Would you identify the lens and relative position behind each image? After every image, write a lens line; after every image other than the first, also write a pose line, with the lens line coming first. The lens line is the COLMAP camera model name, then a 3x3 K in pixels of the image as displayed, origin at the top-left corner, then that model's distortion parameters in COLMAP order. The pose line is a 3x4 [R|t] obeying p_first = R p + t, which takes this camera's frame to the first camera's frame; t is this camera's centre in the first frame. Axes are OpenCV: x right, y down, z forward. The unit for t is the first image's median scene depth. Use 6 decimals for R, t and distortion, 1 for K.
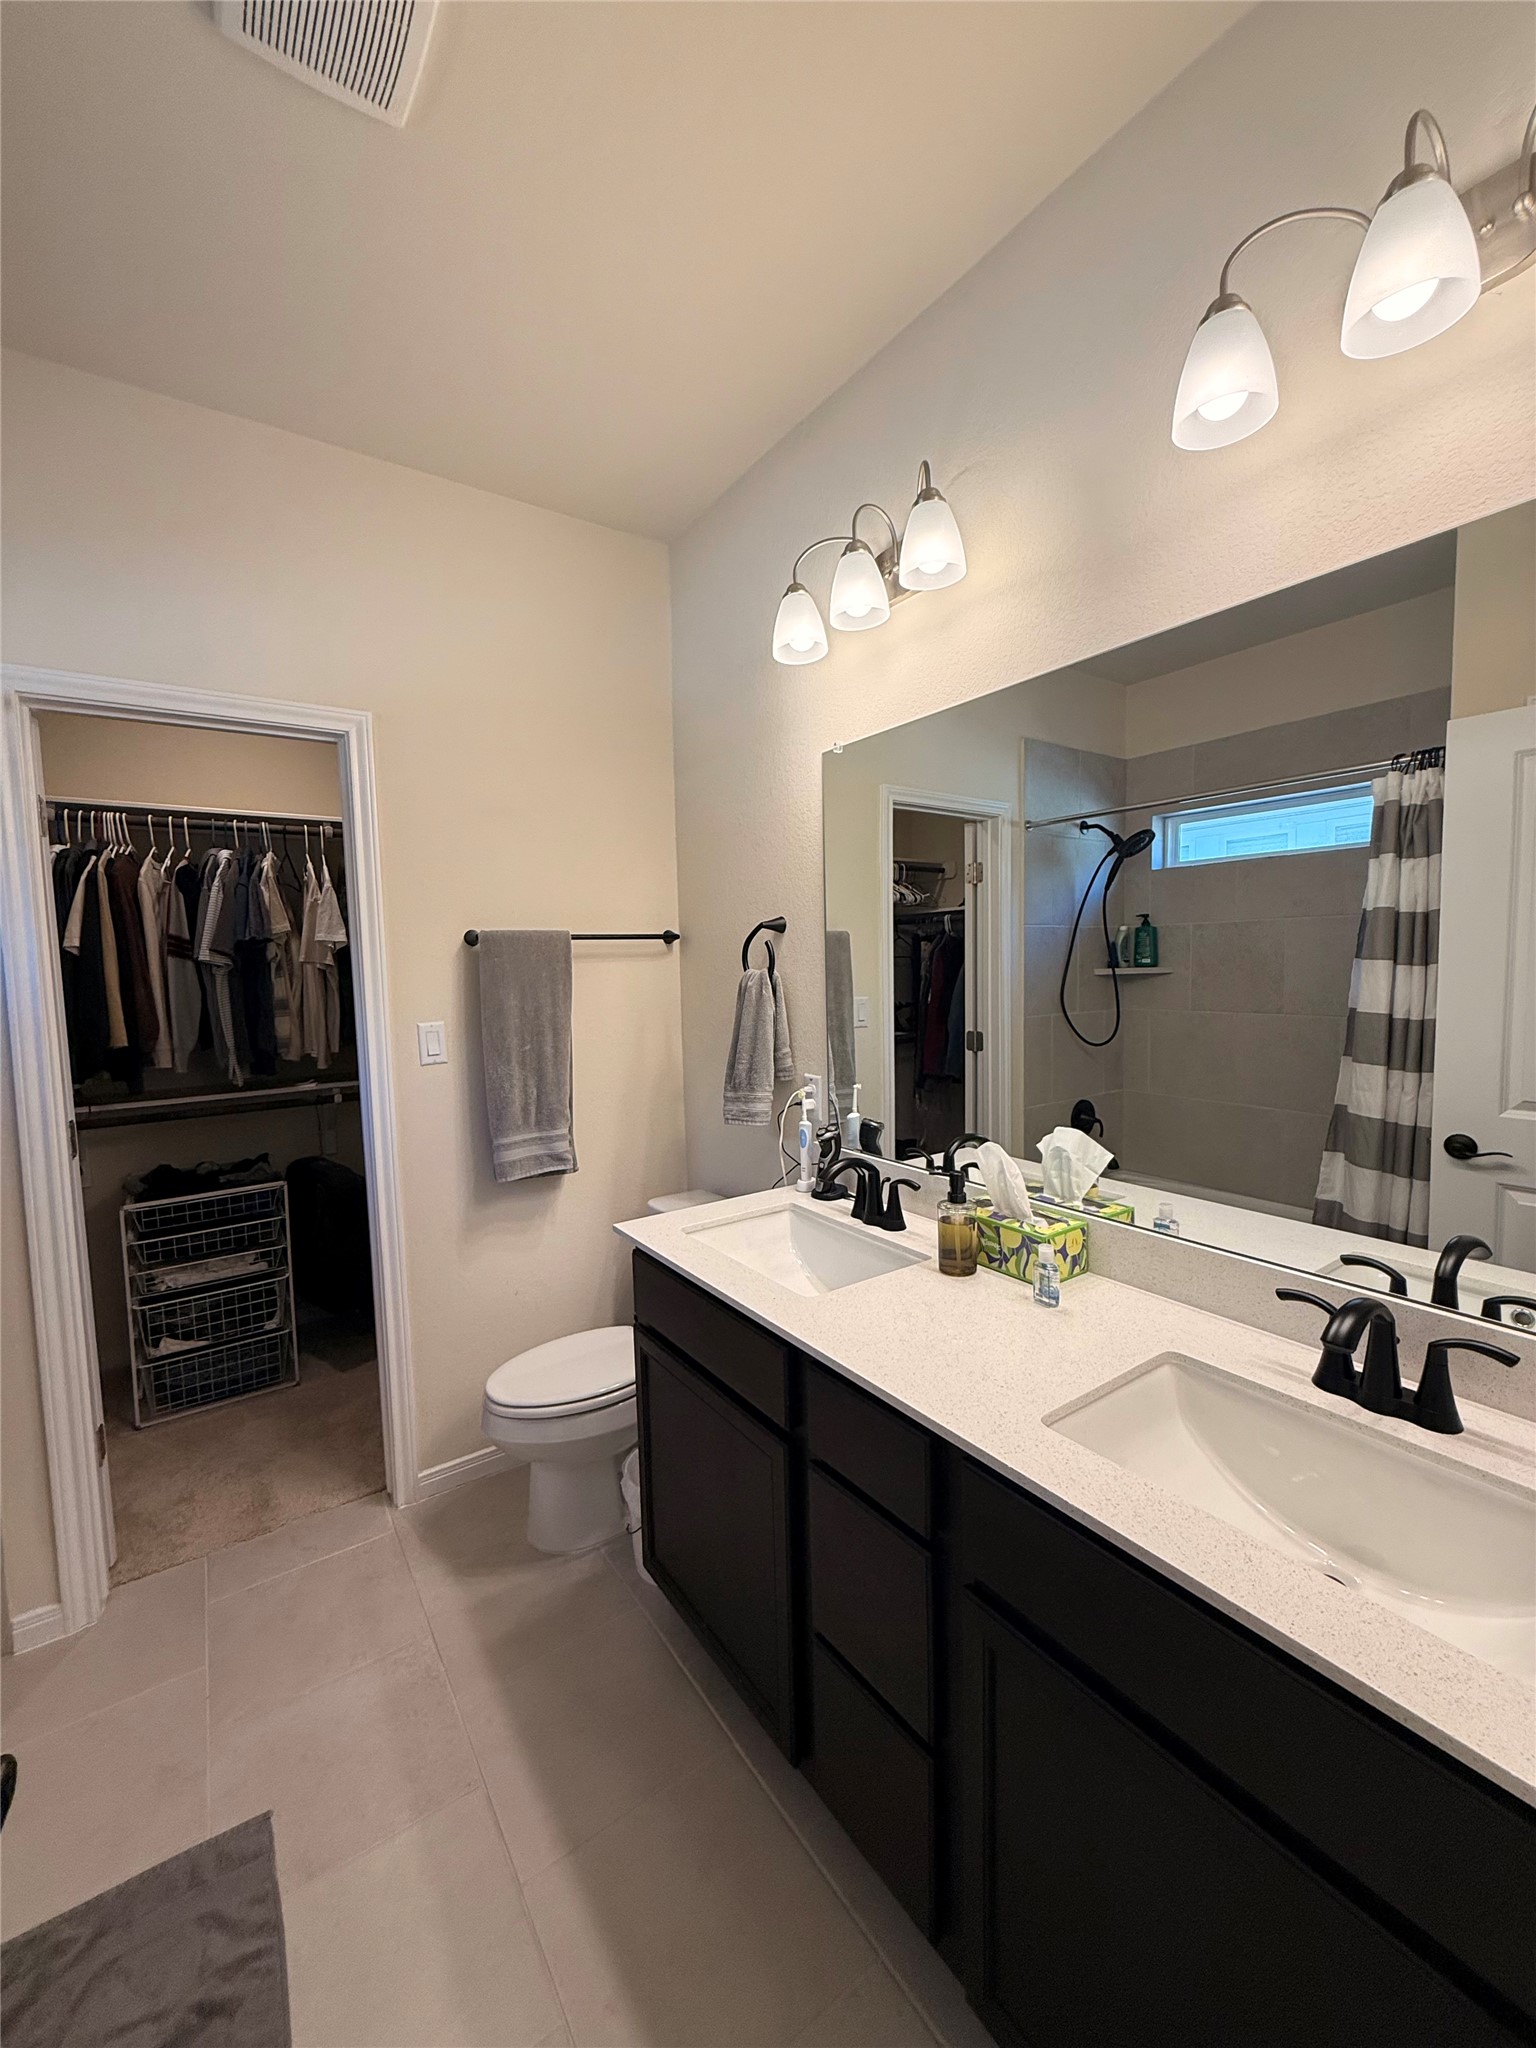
lens RADIAL K [[815.7, 0, 763.6], [0, 815.7, 1024.8], [0, 0, 1]] dist [-0.001740, 0.000919]
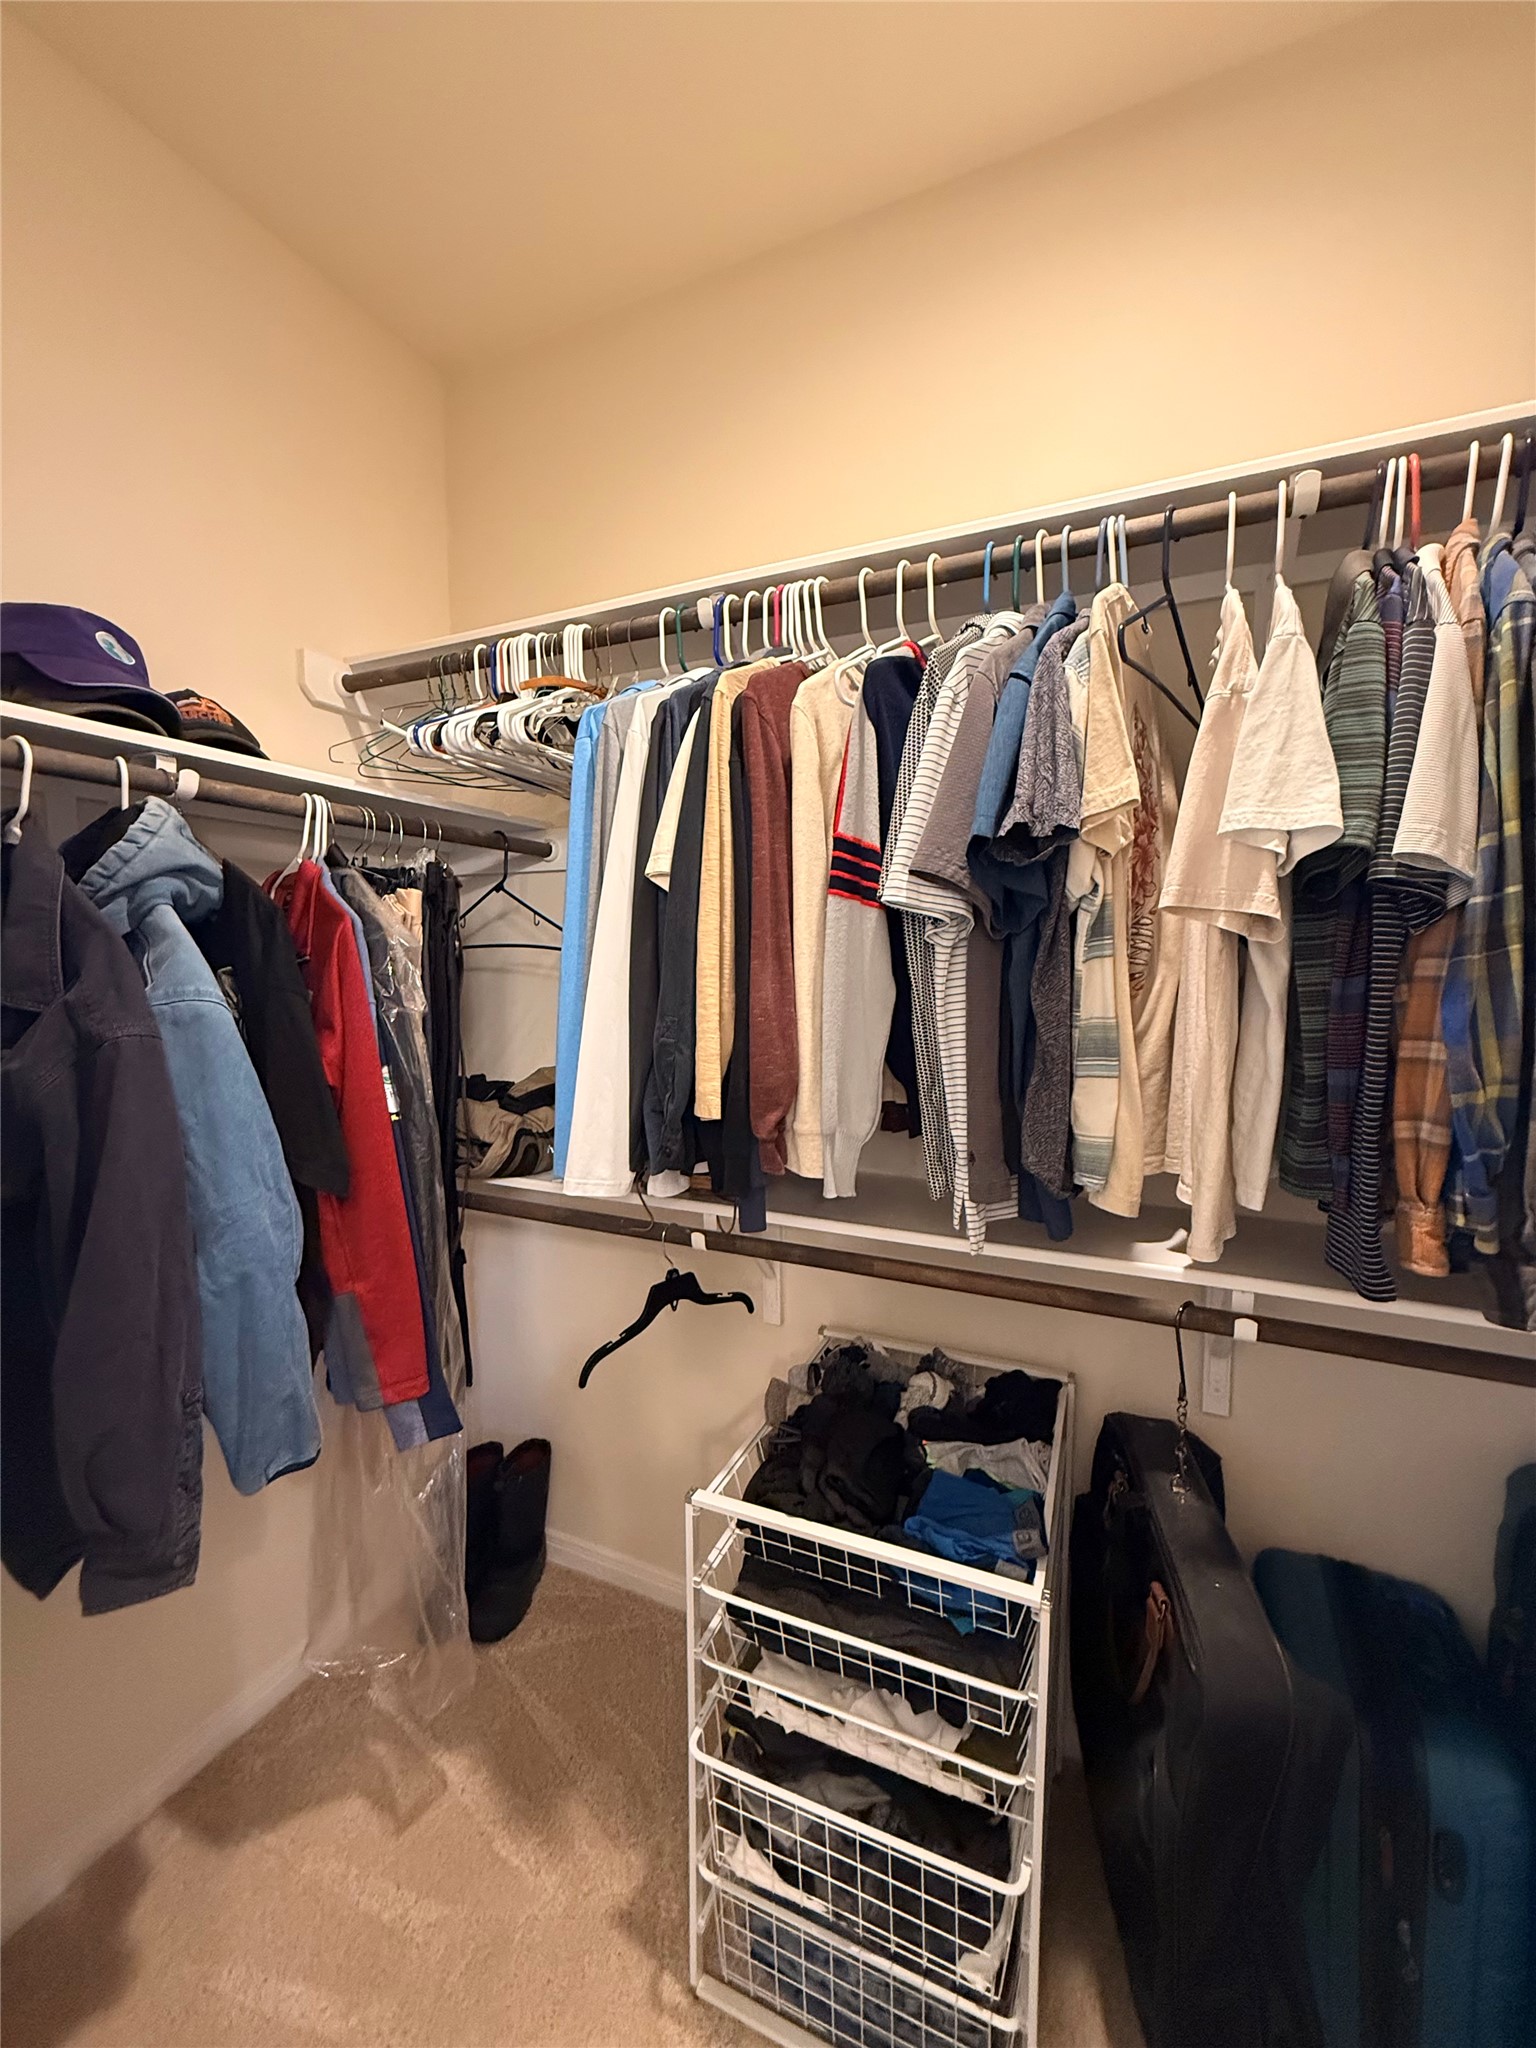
lens RADIAL K [[815.7, 0, 765.8], [0, 815.7, 1015.7], [0, 0, 1]] dist [-0.001740, 0.000919]
pose [[0.513349, 0.075265, -0.854873, -0.390693], [-0.083510, 0.995800, 0.037525, -0.036893], [0.854107, 0.052127, 0.517479, 0.734417]]
